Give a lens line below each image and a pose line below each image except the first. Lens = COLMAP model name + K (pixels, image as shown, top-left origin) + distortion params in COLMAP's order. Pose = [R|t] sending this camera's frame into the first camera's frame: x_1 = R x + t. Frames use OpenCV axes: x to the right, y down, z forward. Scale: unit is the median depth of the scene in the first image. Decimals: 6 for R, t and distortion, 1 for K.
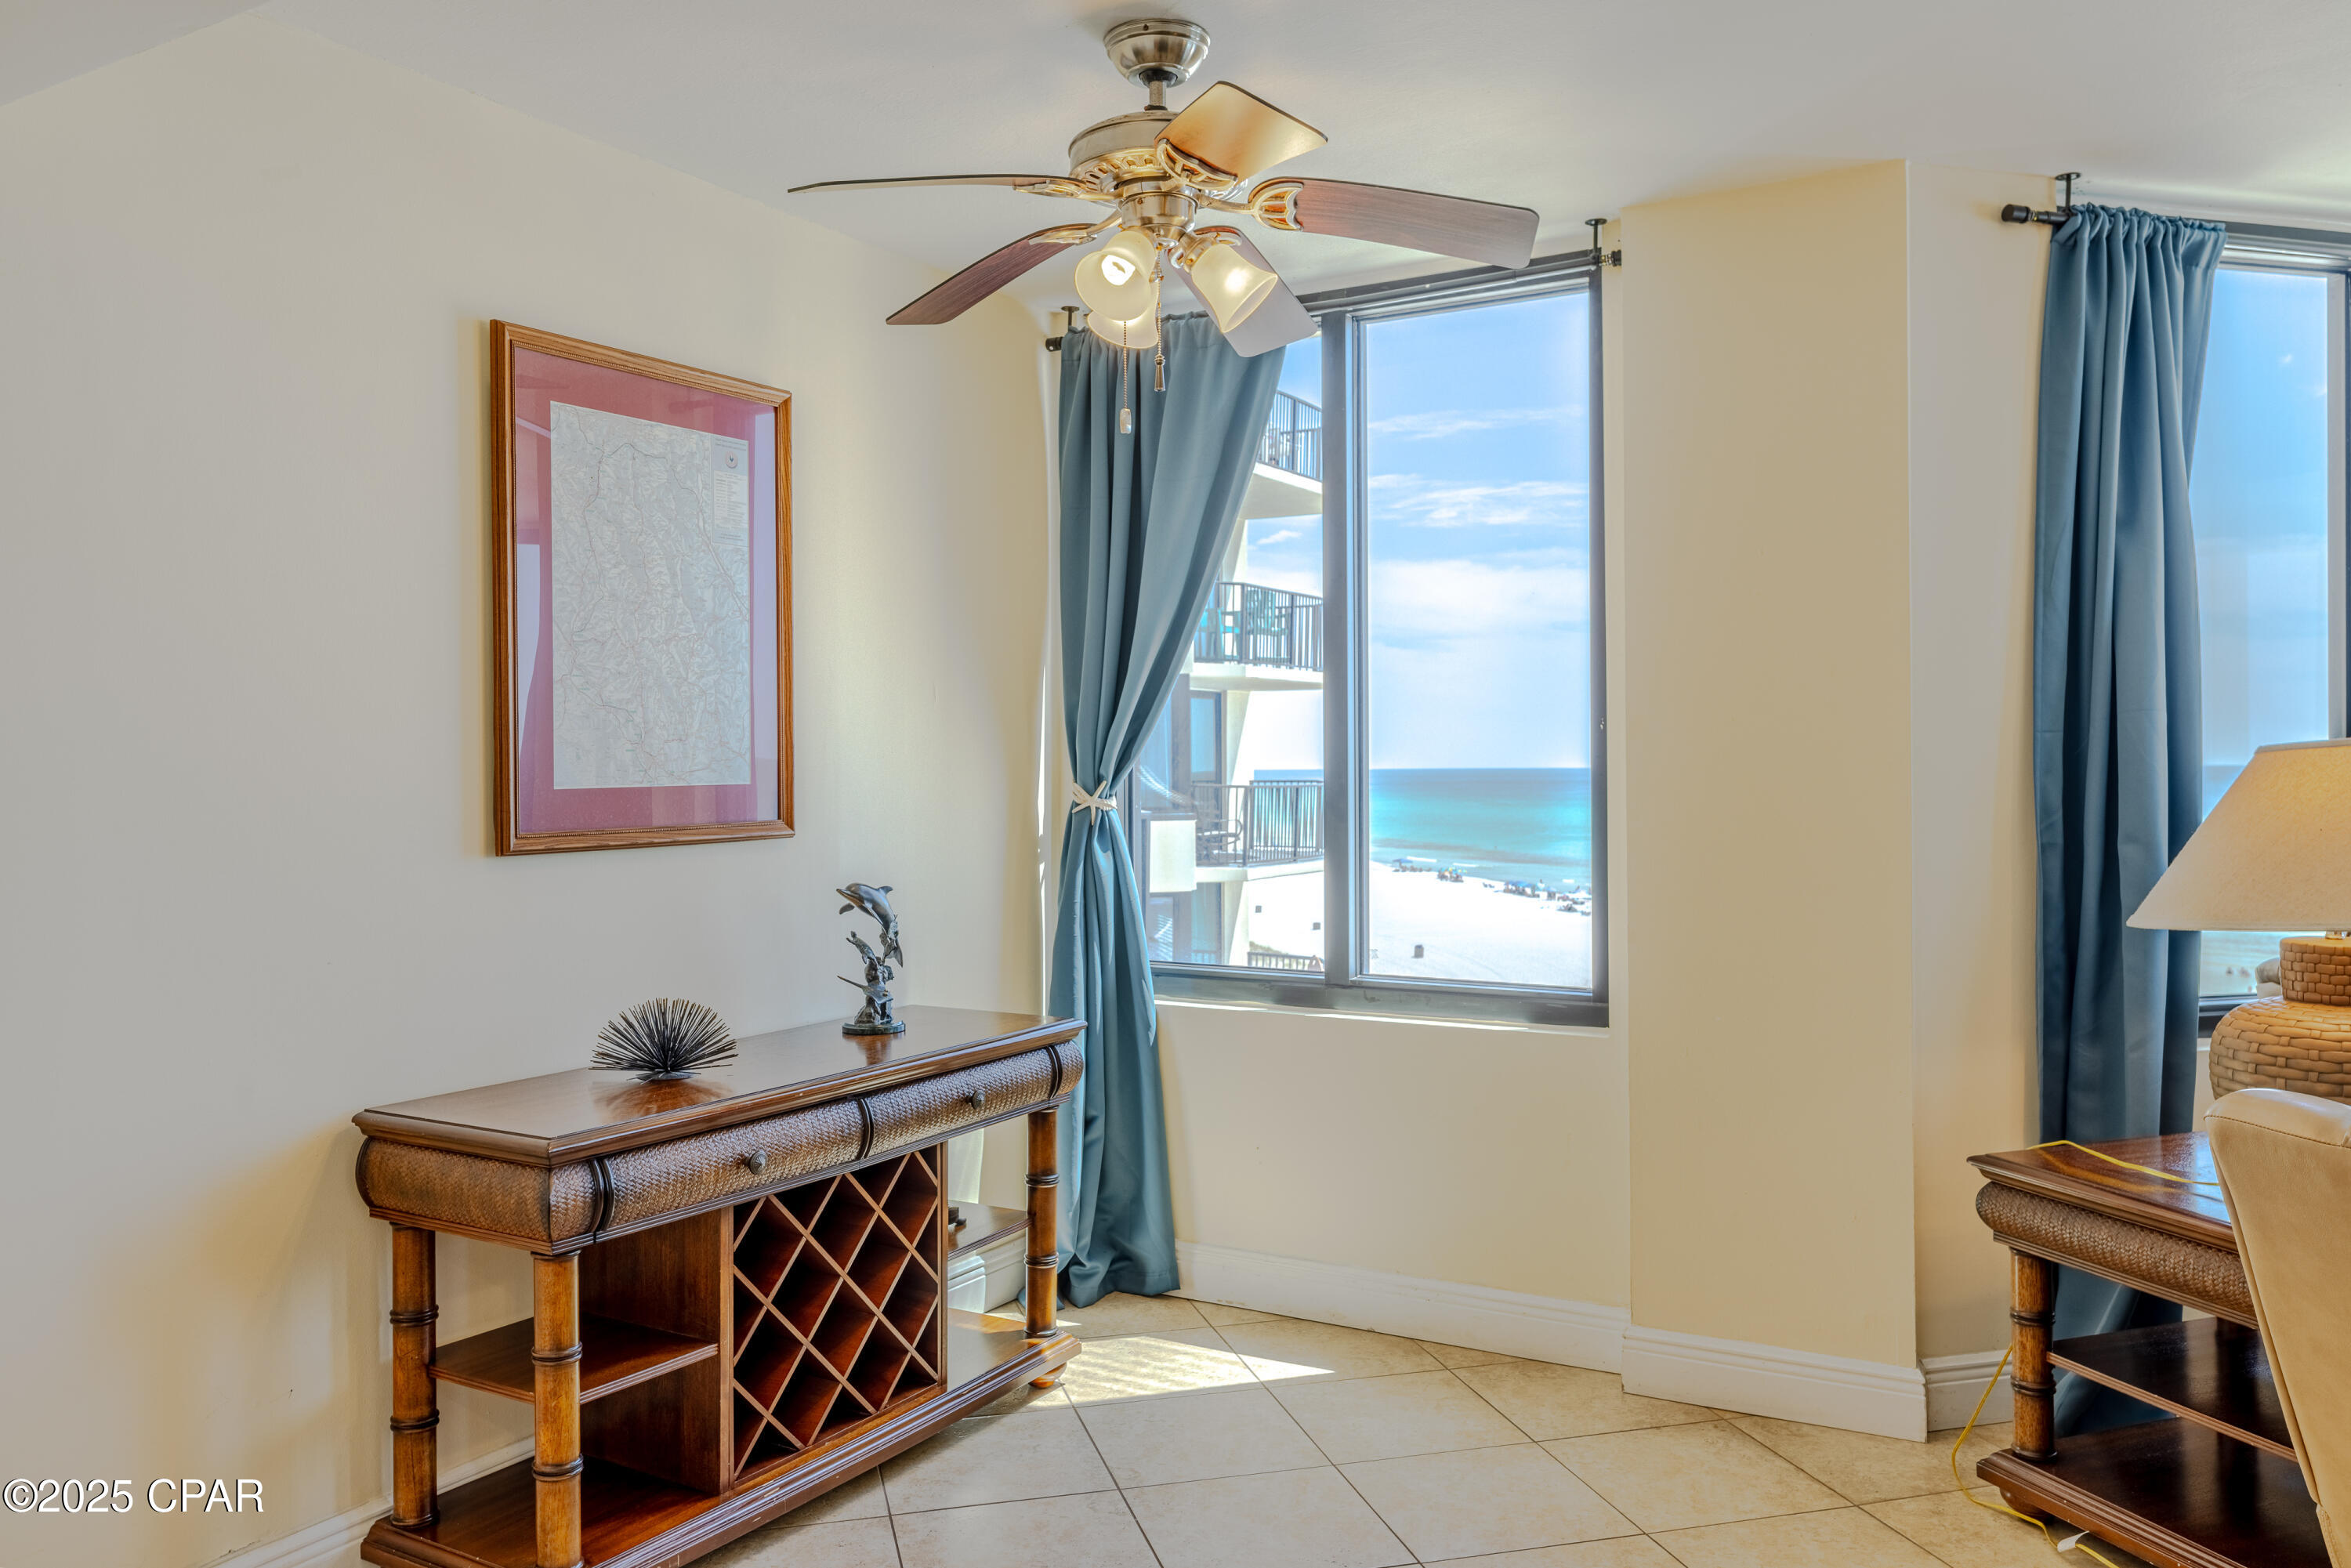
lens RADIAL K [[1727.1, 0, 1164.0], [0, 1727.1, 772.5], [0, 0, 1]] dist [-0.000058, 0.000217]
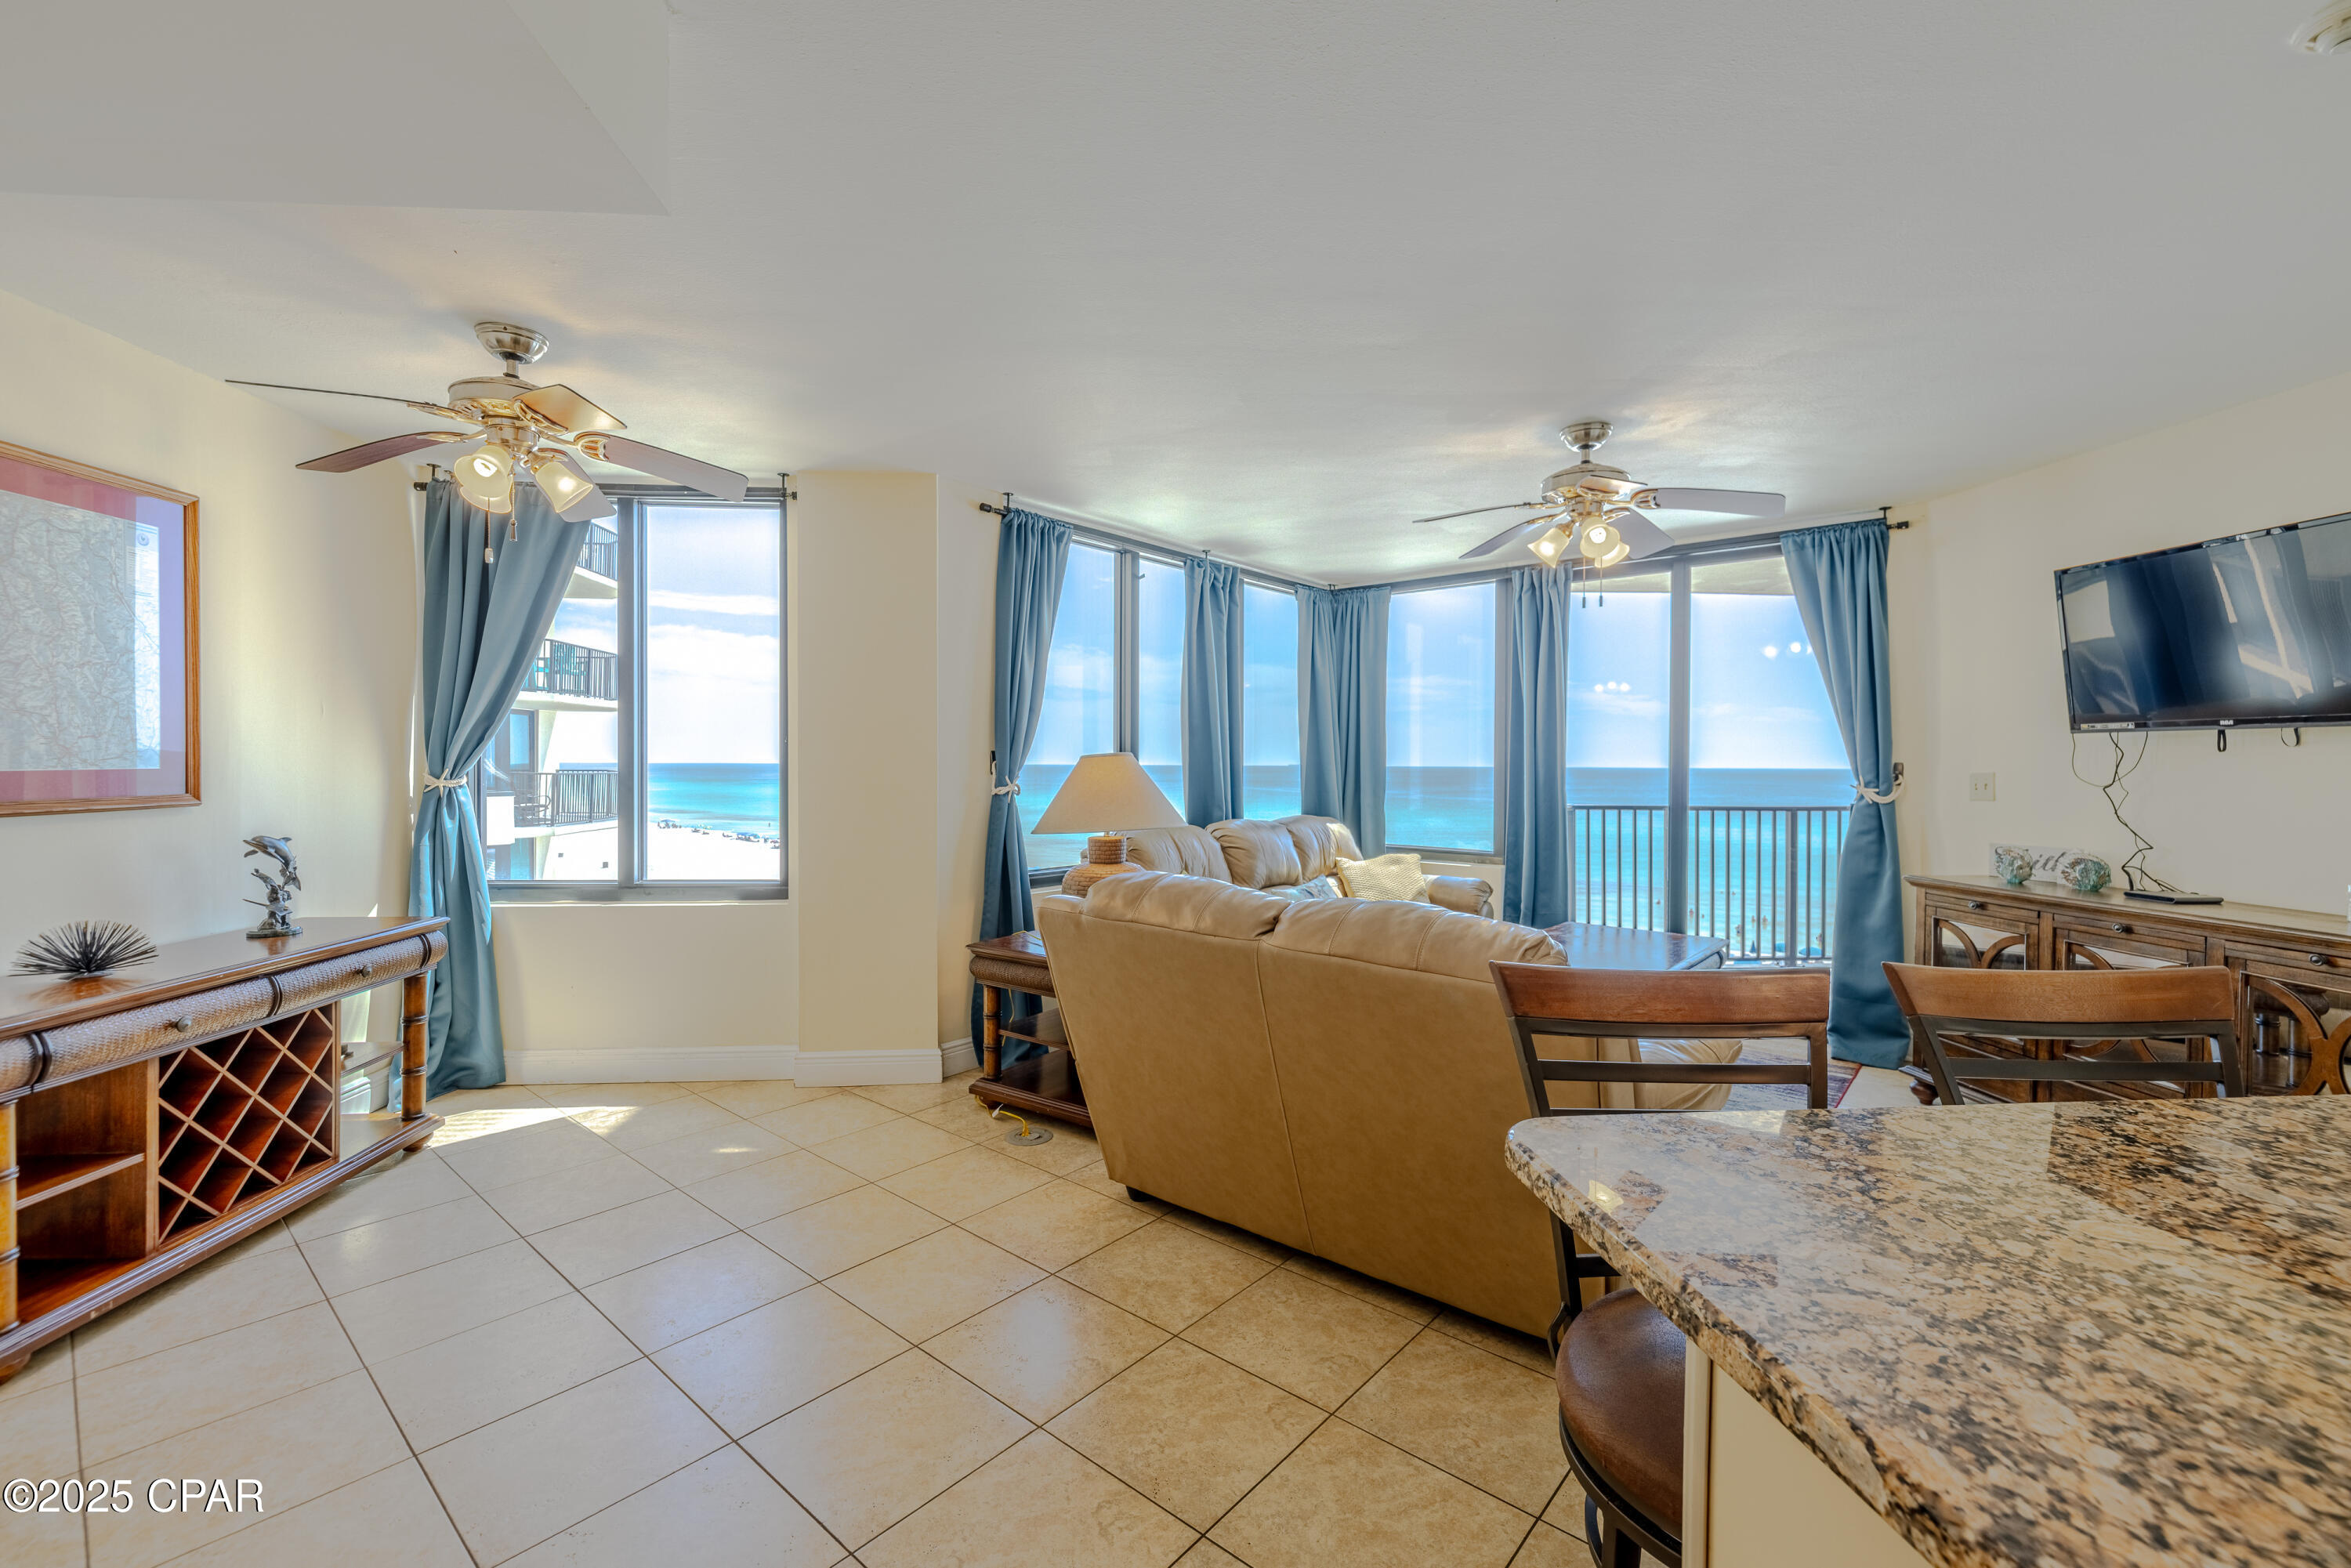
lens RADIAL K [[987.5, 0, 1166.4], [0, 987.5, 772.2], [0, 0, 1]] dist [0.002464, -0.000771]
pose [[0.822849, 0.003405, 0.568250, -0.020840], [-0.006566, 0.999972, 0.003517, 0.001325], [-0.568222, -0.006625, 0.822849, -0.145012]]
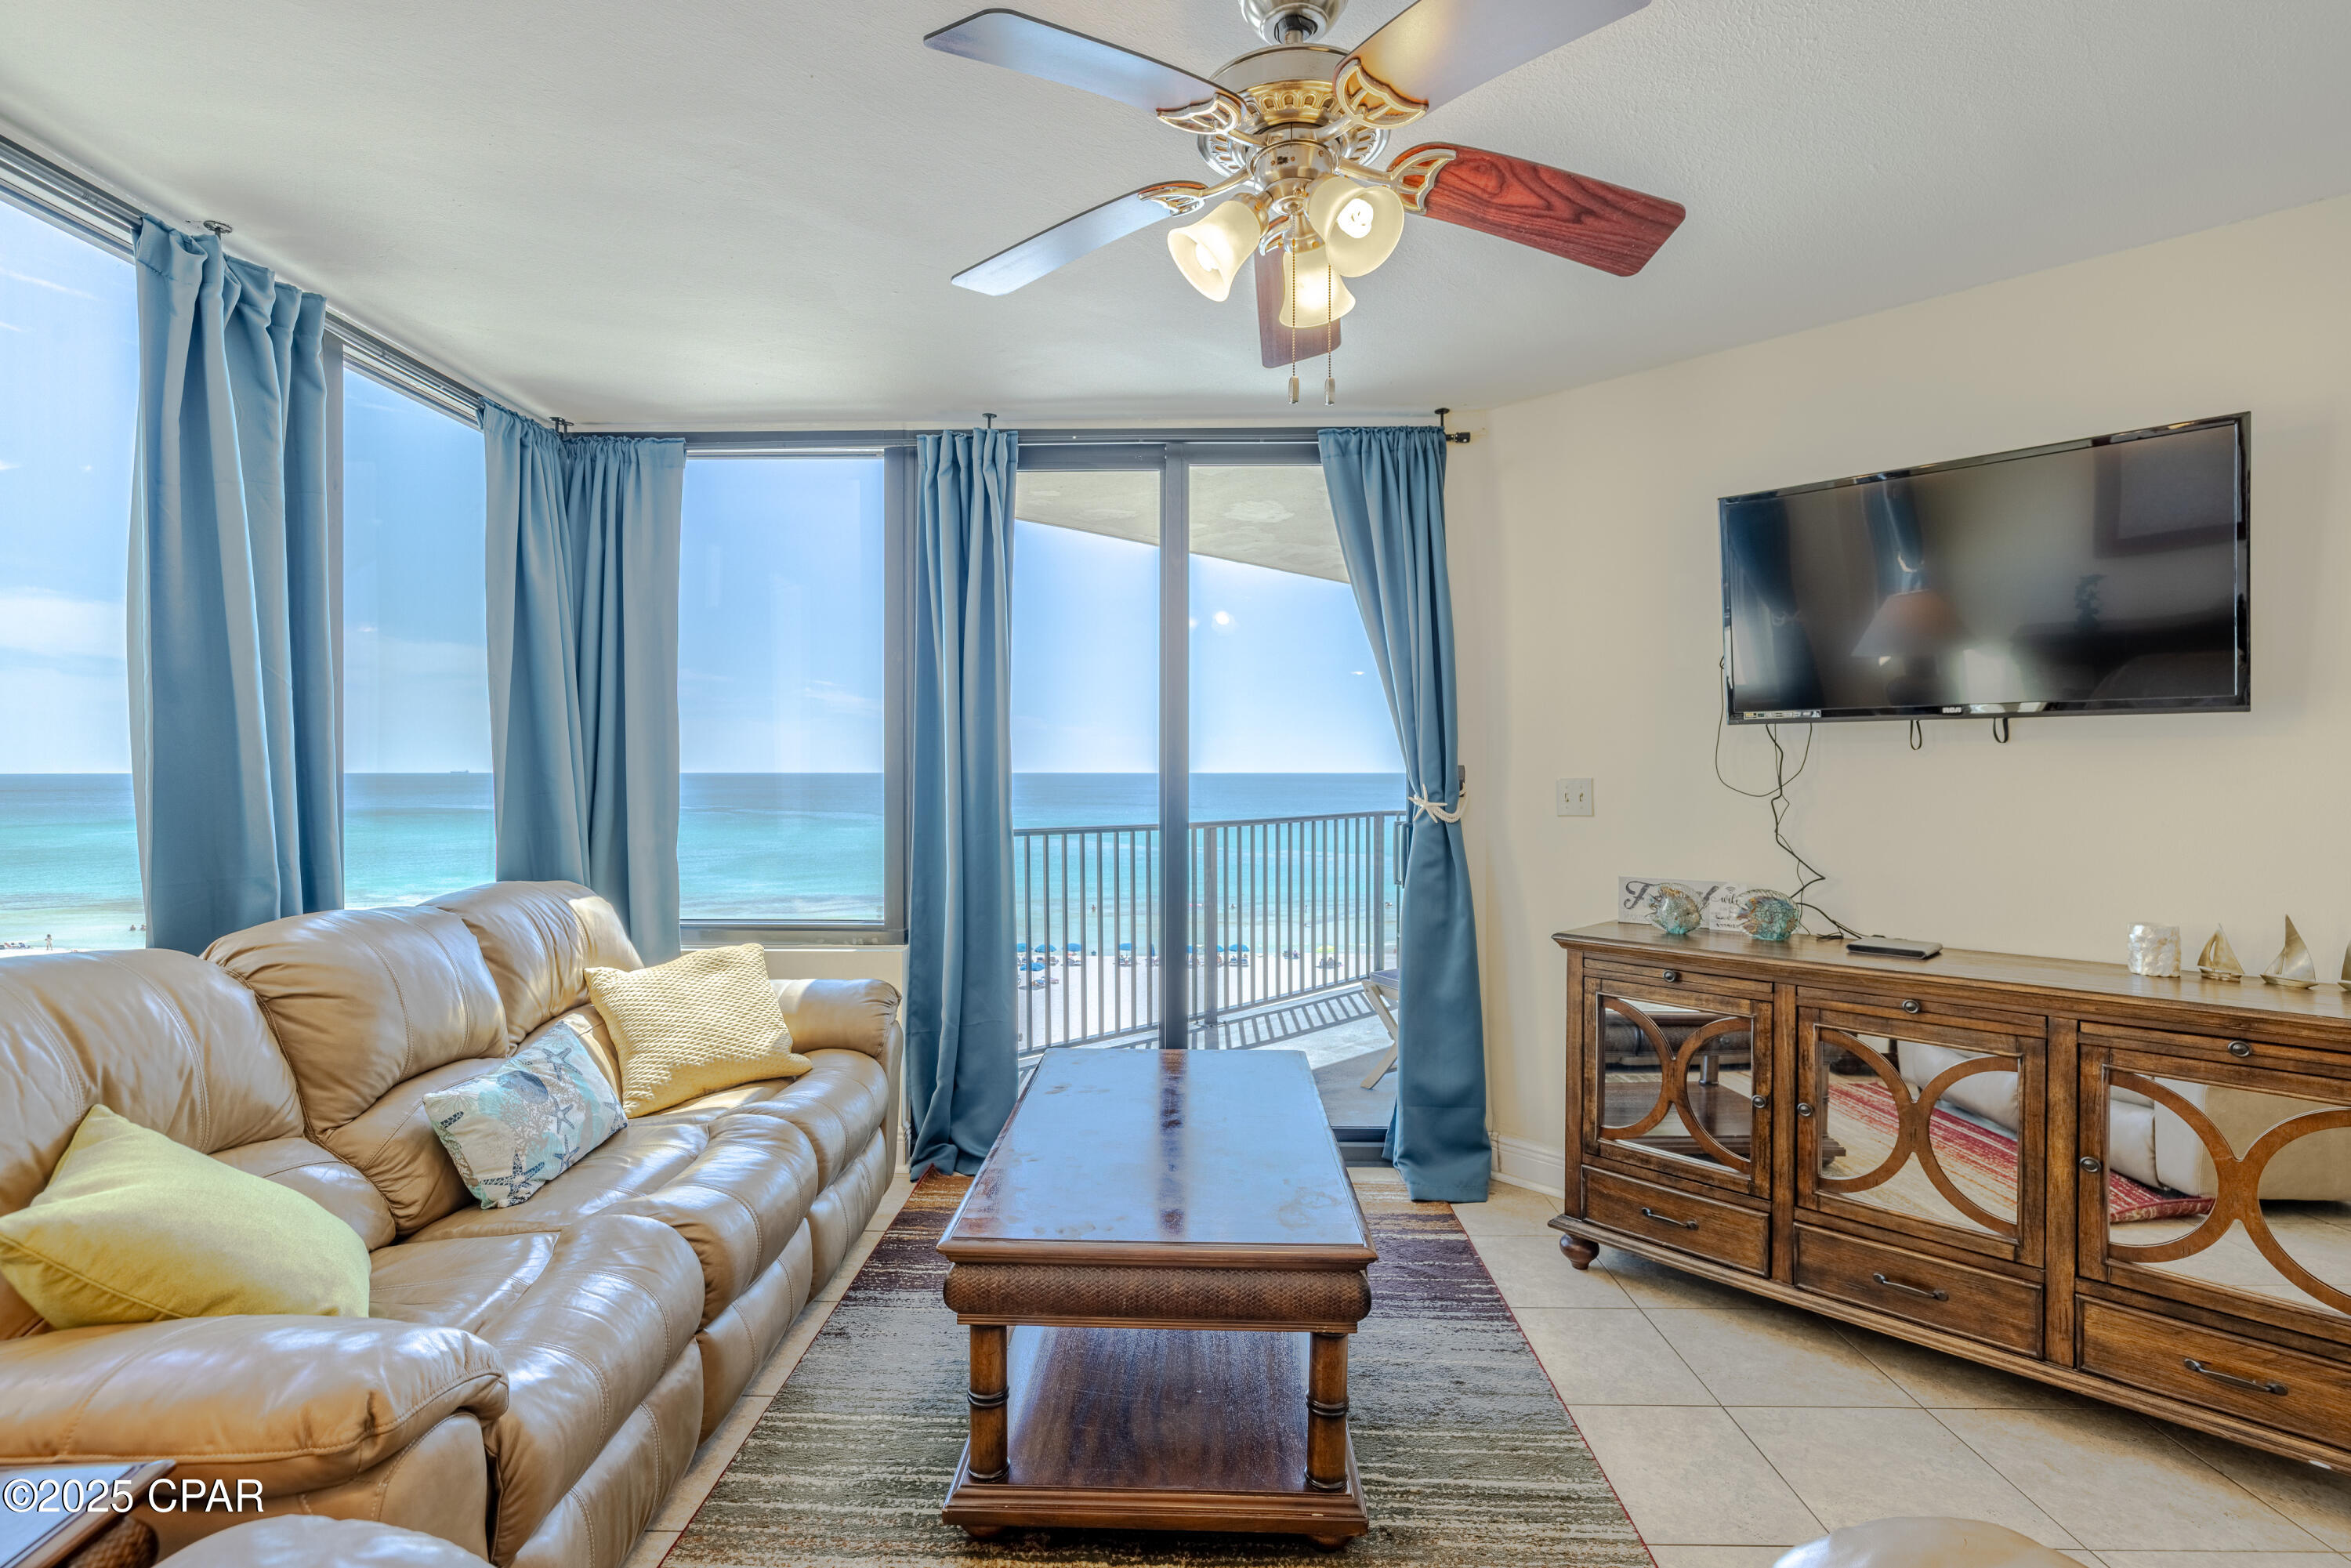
lens RADIAL K [[1106.8, 0, 1164.5], [0, 1106.8, 774.1], [0, 0, 1]] dist [-0.001920, -0.000223]
pose [[0.265633, 0.001503, 0.964073, 0.422211], [0.001898, 0.999996, -0.002082, -0.003338], [-0.964072, 0.002383, 0.265629, 0.369915]]
